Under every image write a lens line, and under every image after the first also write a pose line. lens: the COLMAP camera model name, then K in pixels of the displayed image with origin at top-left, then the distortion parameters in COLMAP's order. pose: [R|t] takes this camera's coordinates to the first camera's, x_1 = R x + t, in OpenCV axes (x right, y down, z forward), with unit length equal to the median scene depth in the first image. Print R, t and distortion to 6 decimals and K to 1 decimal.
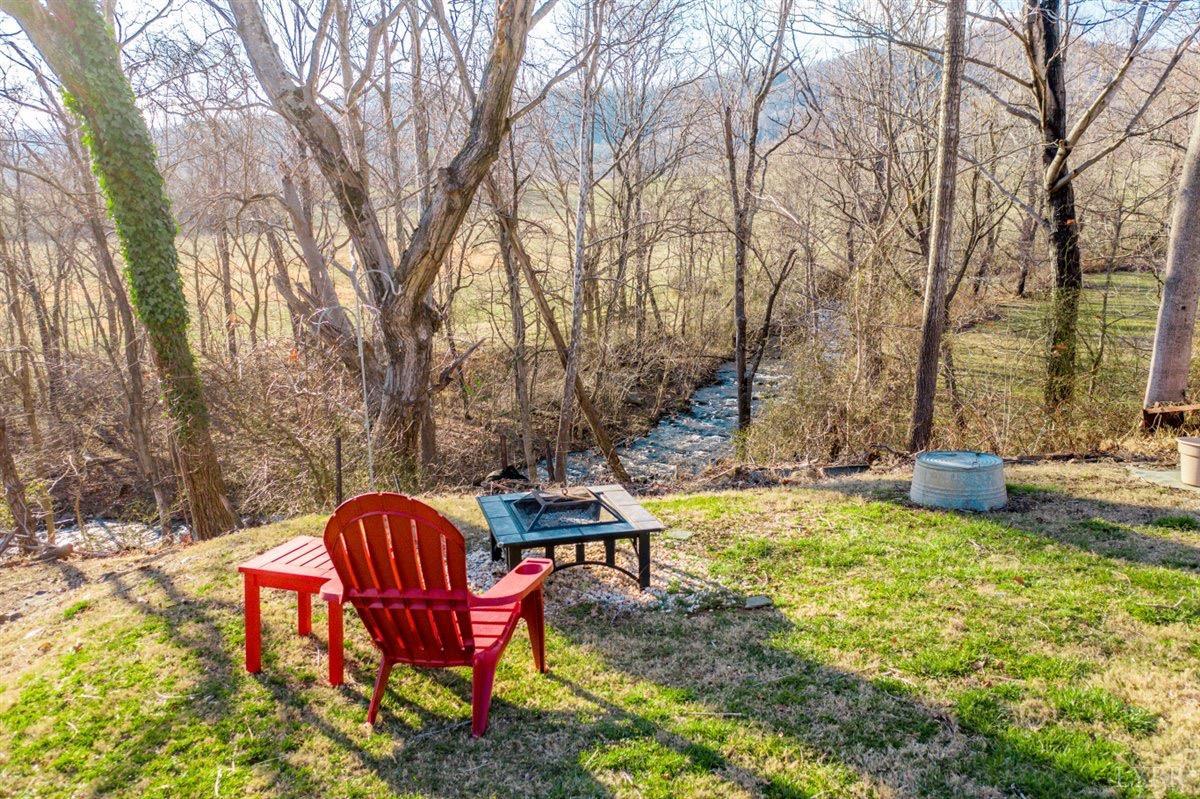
lens RADIAL K [[948.2, 0, 600.0], [0, 948.2, 399.5], [0, 0, 1]] dist [-0.013761, -0.006557]
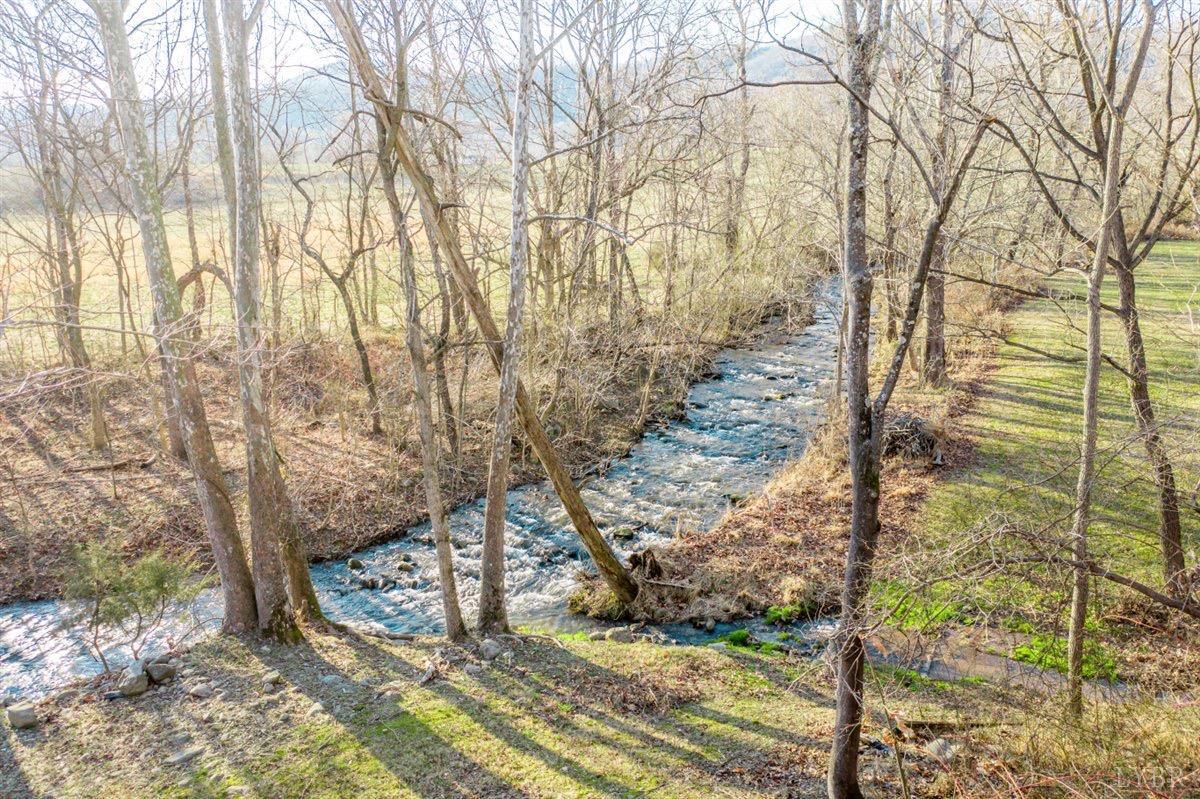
lens RADIAL K [[948.2, 0, 600.0], [0, 948.2, 399.5], [0, 0, 1]] dist [-0.013761, -0.006557]
pose [[0.999397, -0.009140, 0.033500, 0.011847], [0.008479, 0.999768, 0.019814, -0.051256], [-0.033673, -0.019518, 0.999242, 0.768518]]
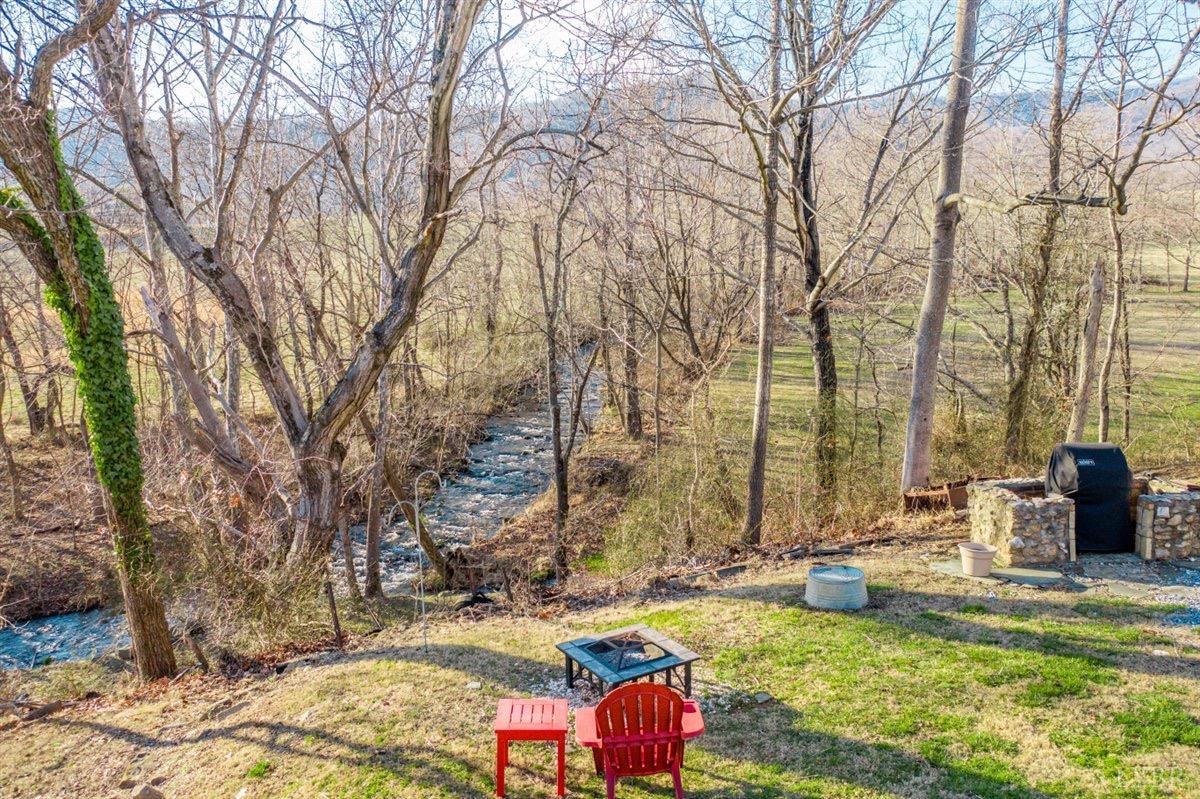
lens RADIAL K [[948.2, 0, 600.0], [0, 948.2, 399.5], [0, 0, 1]] dist [-0.013761, -0.006557]
pose [[0.958185, -0.047654, 0.282154, -0.168119], [0.057777, 0.997946, -0.027663, -0.082868], [-0.280257, 0.042808, 0.958970, -0.149283]]
